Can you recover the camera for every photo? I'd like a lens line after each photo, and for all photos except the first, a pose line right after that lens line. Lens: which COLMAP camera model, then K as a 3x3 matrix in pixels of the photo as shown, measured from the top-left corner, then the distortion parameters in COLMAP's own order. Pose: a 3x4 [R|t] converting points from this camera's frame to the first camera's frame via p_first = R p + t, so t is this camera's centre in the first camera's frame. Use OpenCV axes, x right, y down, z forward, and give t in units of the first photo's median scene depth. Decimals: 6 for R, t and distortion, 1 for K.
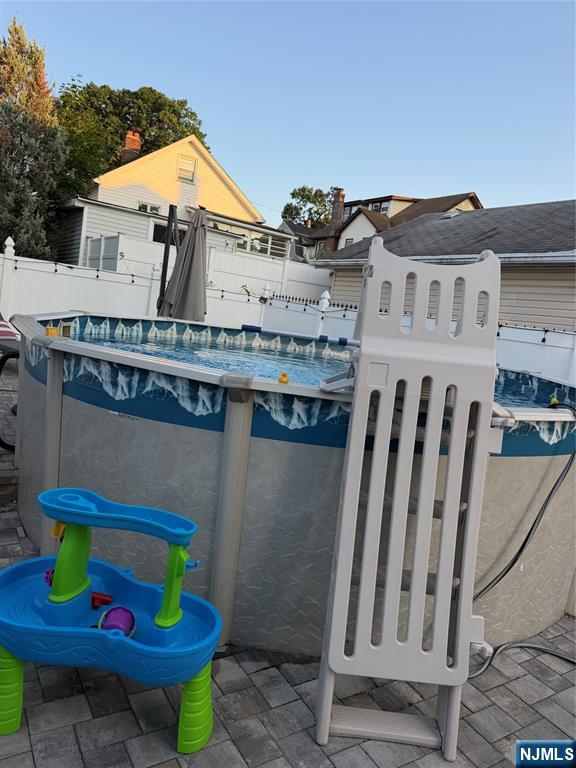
lens RADIAL K [[536.5, 0, 284.2], [0, 536.5, 397.9], [0, 0, 1]] dist [0.053231, -0.030208]
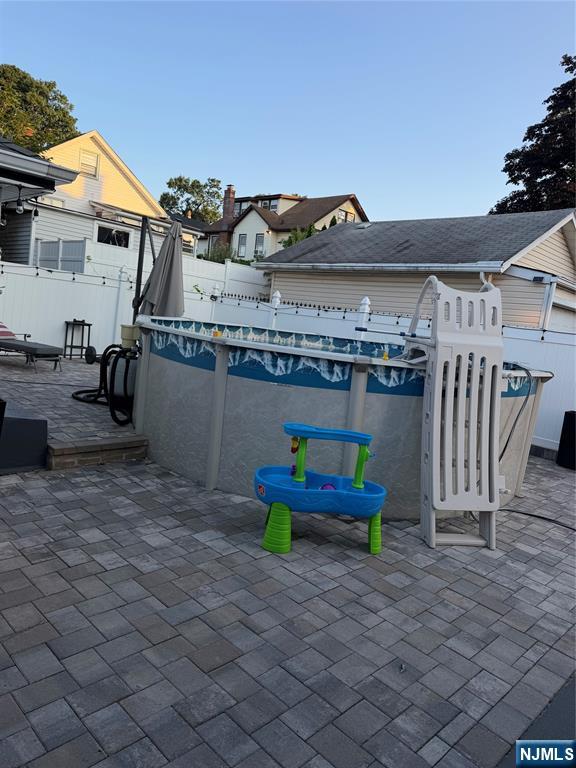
lens RADIAL K [[536.5, 0, 286.5], [0, 536.5, 388.4], [0, 0, 1]] dist [0.053231, -0.030208]
pose [[0.974418, -0.047012, 0.219770, -0.192692], [0.046941, 0.998882, 0.005547, 0.010737], [-0.219785, 0.004911, 0.975536, -0.172142]]
